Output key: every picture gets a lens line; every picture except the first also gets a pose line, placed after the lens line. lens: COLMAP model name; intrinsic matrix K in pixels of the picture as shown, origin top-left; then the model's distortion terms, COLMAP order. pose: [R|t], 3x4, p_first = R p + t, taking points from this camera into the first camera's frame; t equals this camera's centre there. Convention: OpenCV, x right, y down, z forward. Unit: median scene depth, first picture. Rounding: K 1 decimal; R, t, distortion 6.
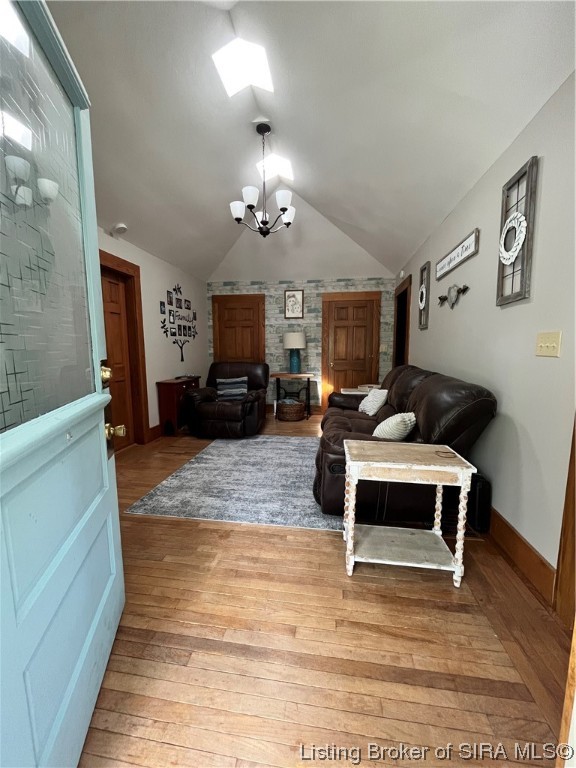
lens RADIAL K [[320.6, 0, 288.0], [0, 320.6, 384.0], [0, 0, 1]] dist [-0.002312, -0.000027]
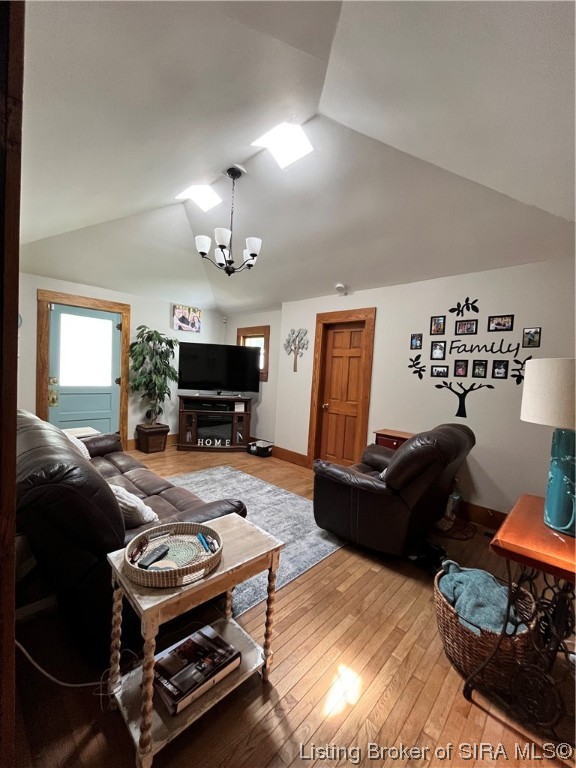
lens RADIAL K [[320.6, 0, 288.0], [0, 320.6, 384.0], [0, 0, 1]] dist [-0.002312, -0.000027]
pose [[-0.589669, -0.014671, -0.807512, 0.494443], [-0.150531, 0.984311, 0.092040, -0.185450], [0.793493, 0.175829, -0.582627, 1.419116]]
